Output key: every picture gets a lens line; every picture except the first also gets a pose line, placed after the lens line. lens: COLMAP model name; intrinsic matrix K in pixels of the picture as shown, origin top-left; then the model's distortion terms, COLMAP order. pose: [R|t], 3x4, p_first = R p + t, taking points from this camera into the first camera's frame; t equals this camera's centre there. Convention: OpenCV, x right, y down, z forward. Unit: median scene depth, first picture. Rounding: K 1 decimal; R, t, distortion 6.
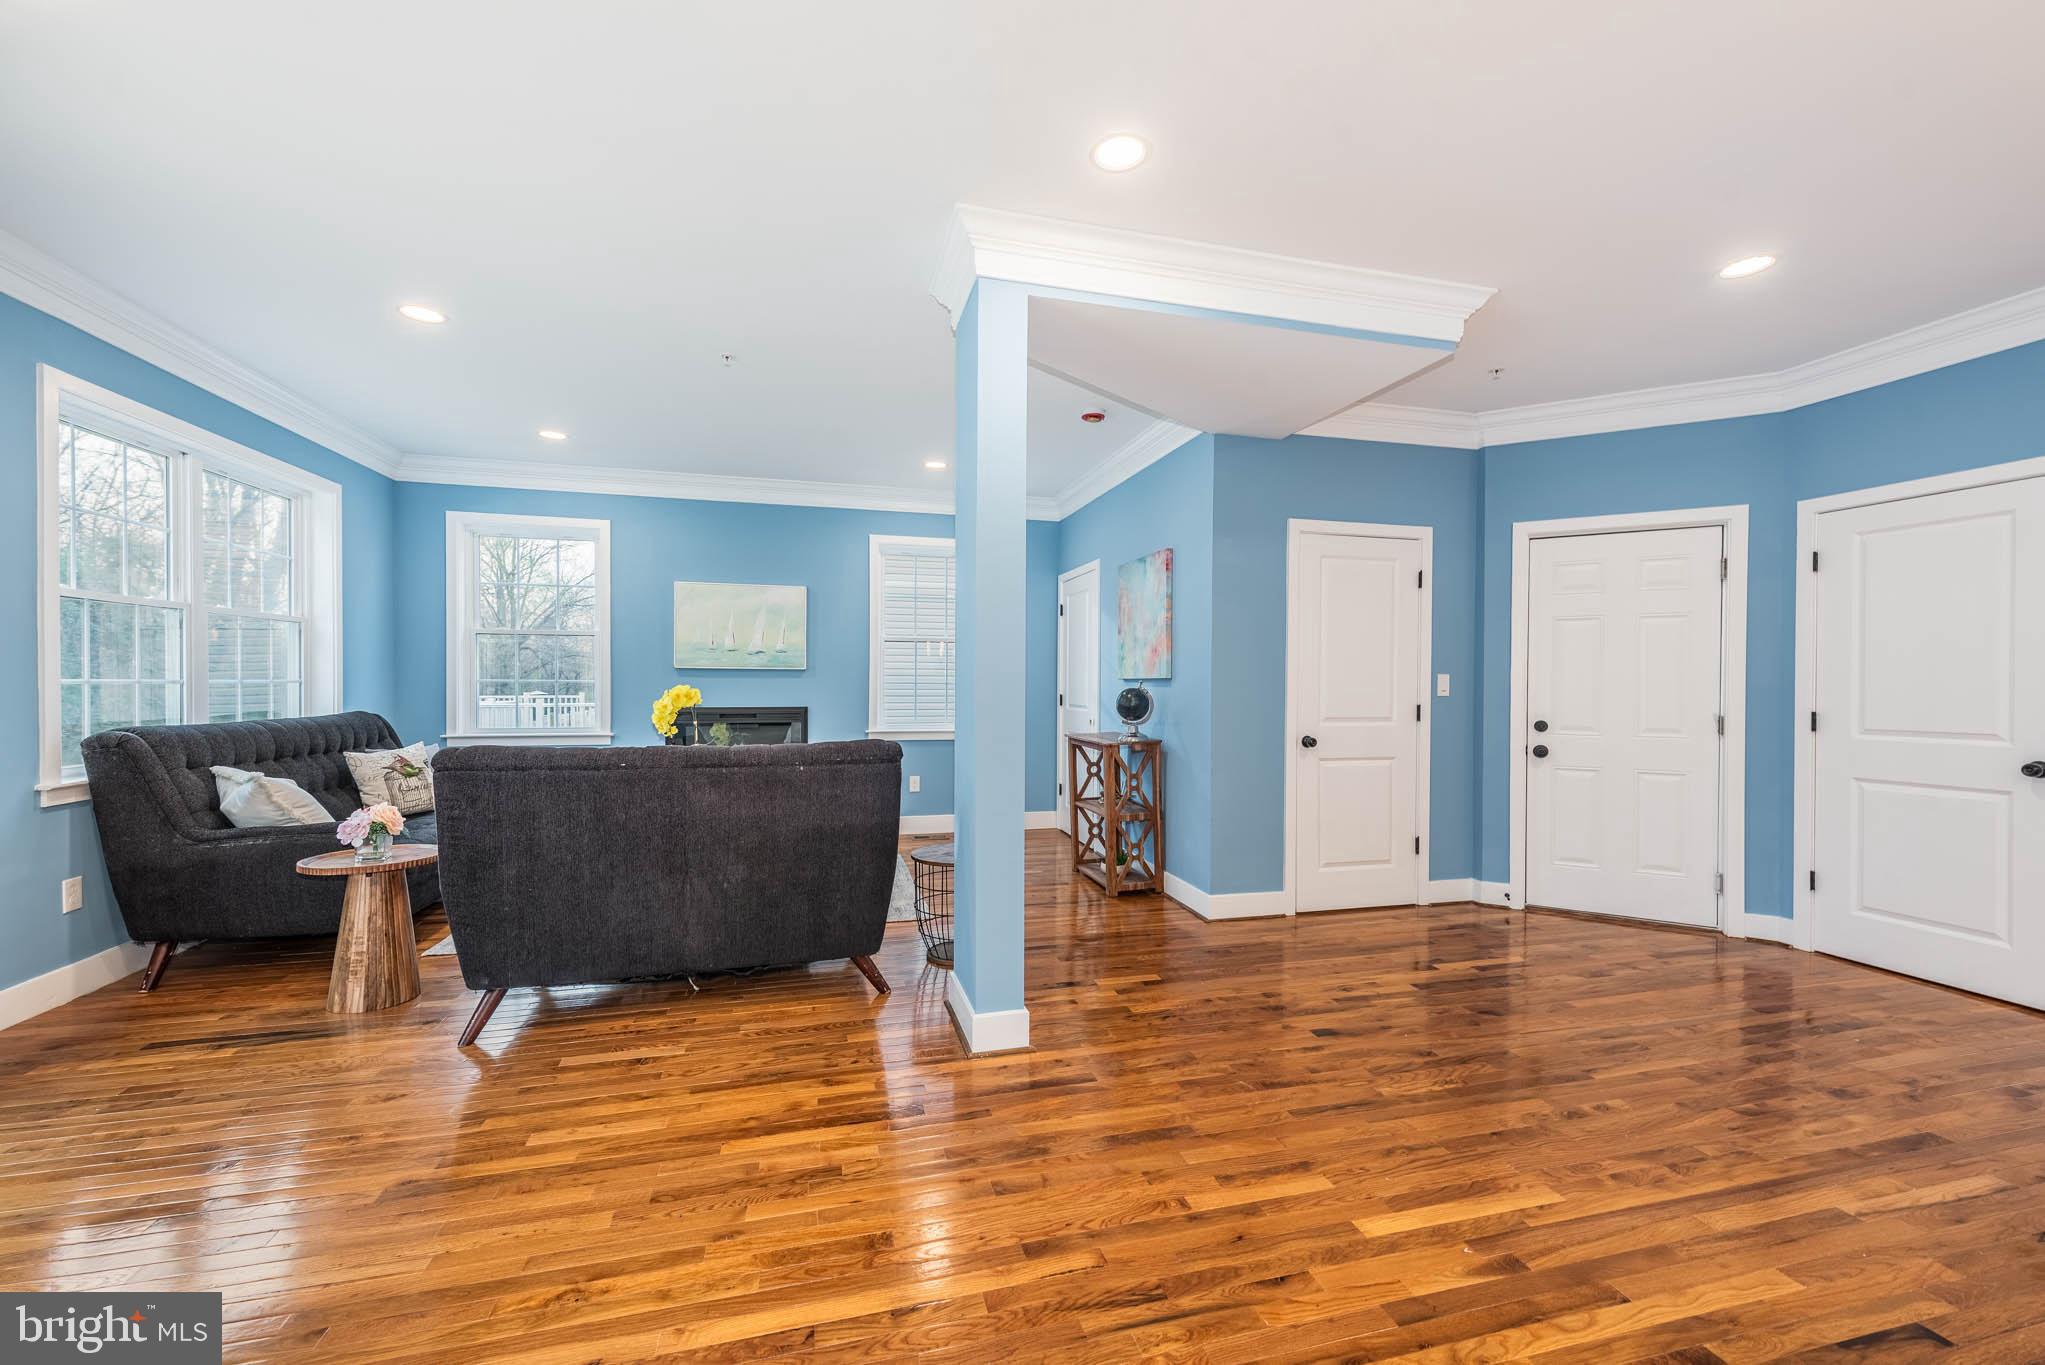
lens RADIAL K [[800.9, 0, 1021.1], [0, 800.9, 681.9], [0, 0, 1]] dist [0.001113, -0.000019]
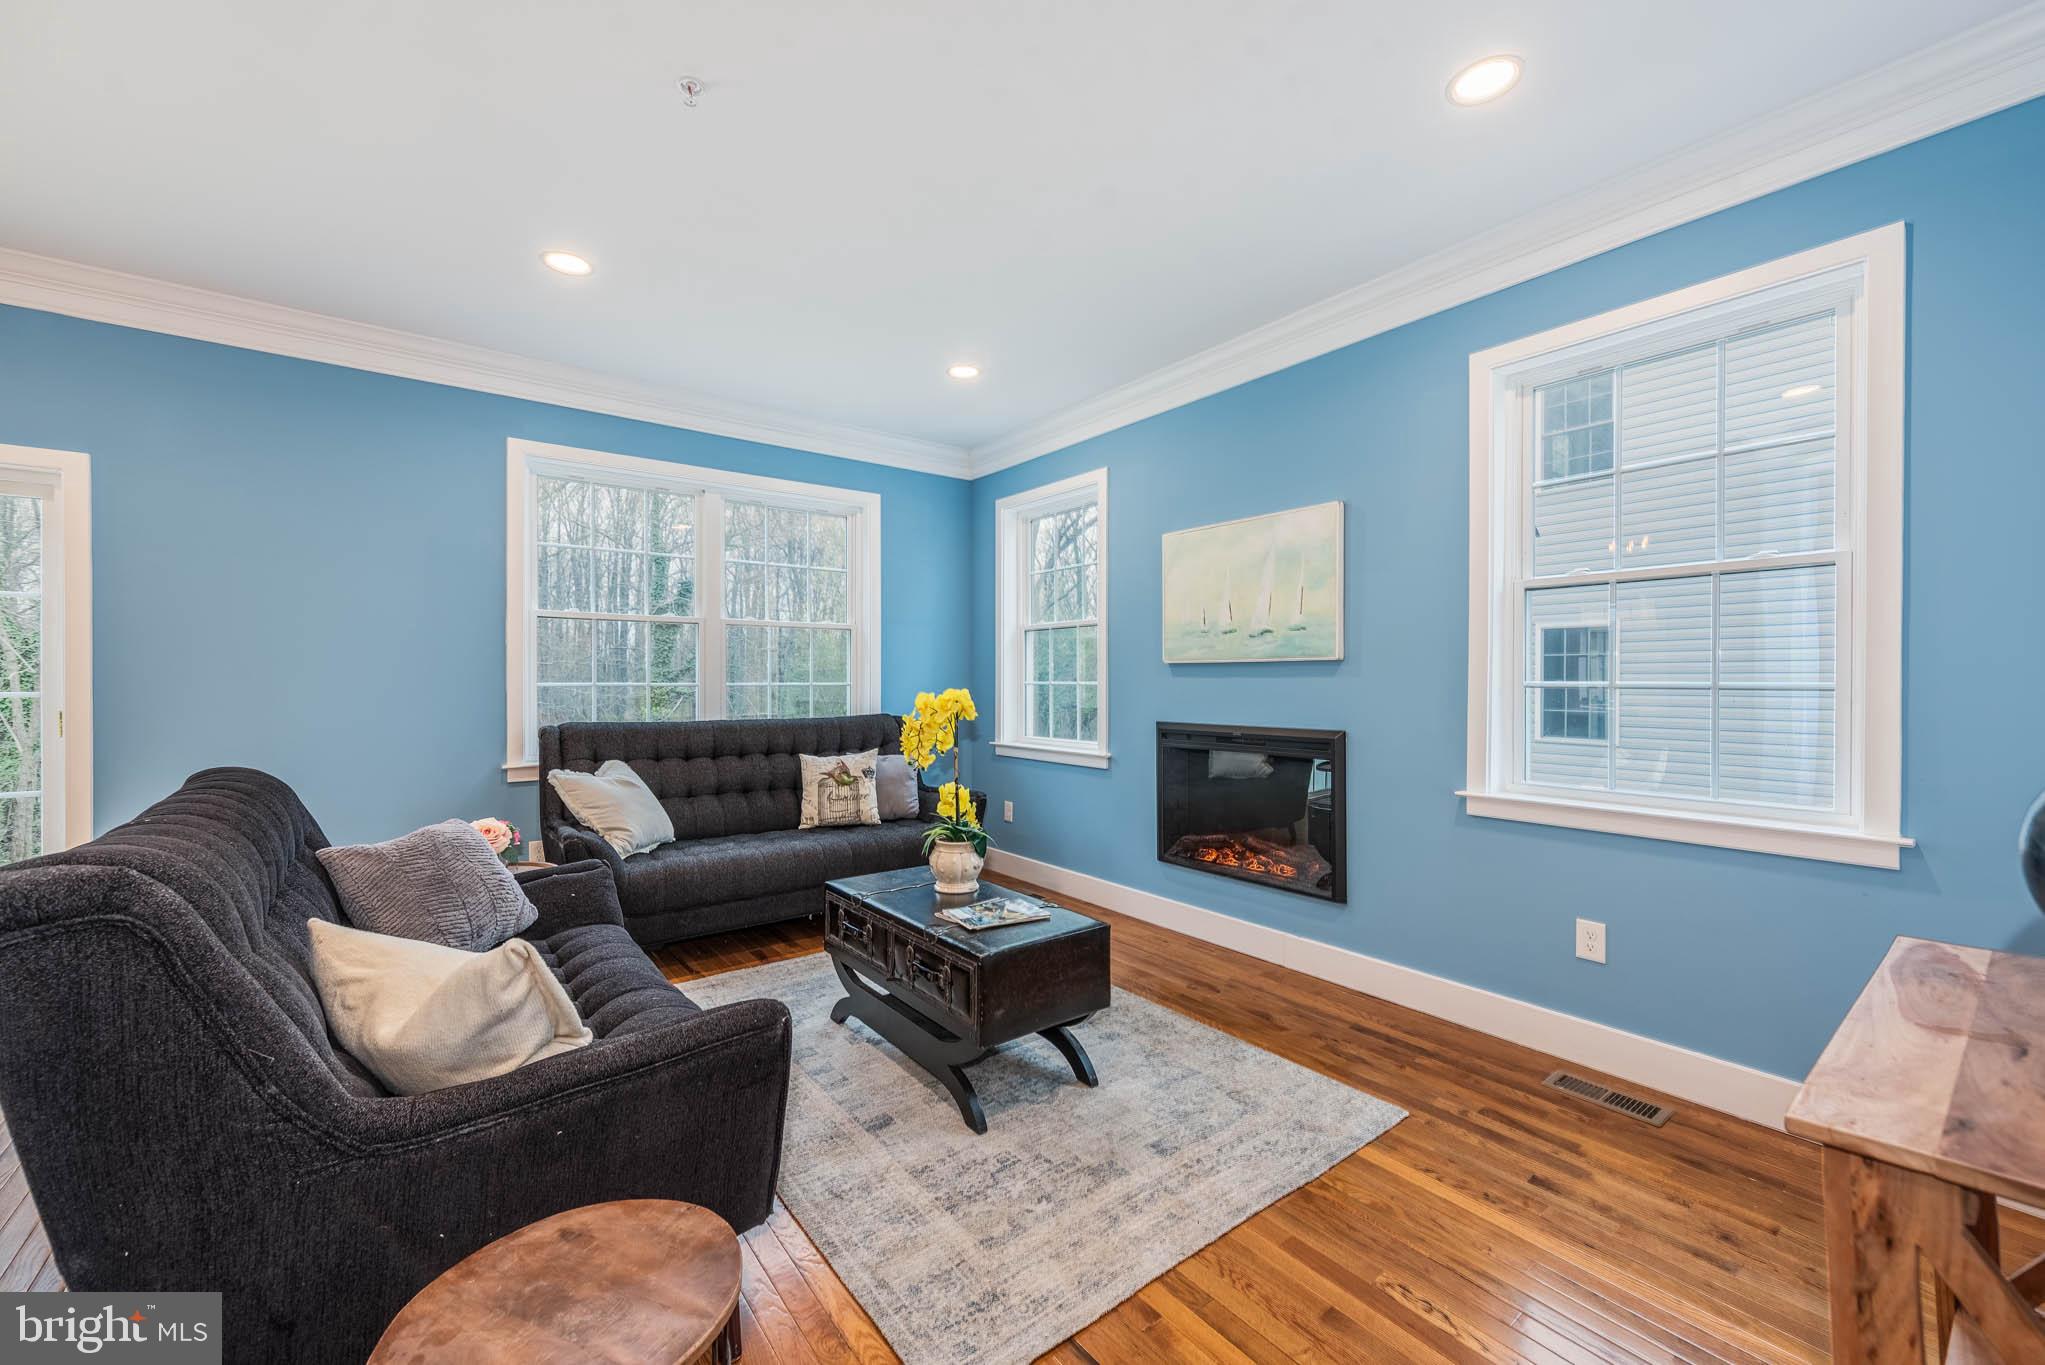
lens RADIAL K [[791.1, 0, 1023.2], [0, 791.1, 685.1], [0, 0, 1]] dist [0.000674, 0.000007]
pose [[0.386675, -0.001663, -0.922215, 0.163099], [0.001053, 0.999999, -0.001362, 0.001944], [0.922216, -0.000445, 0.386676, 0.773272]]
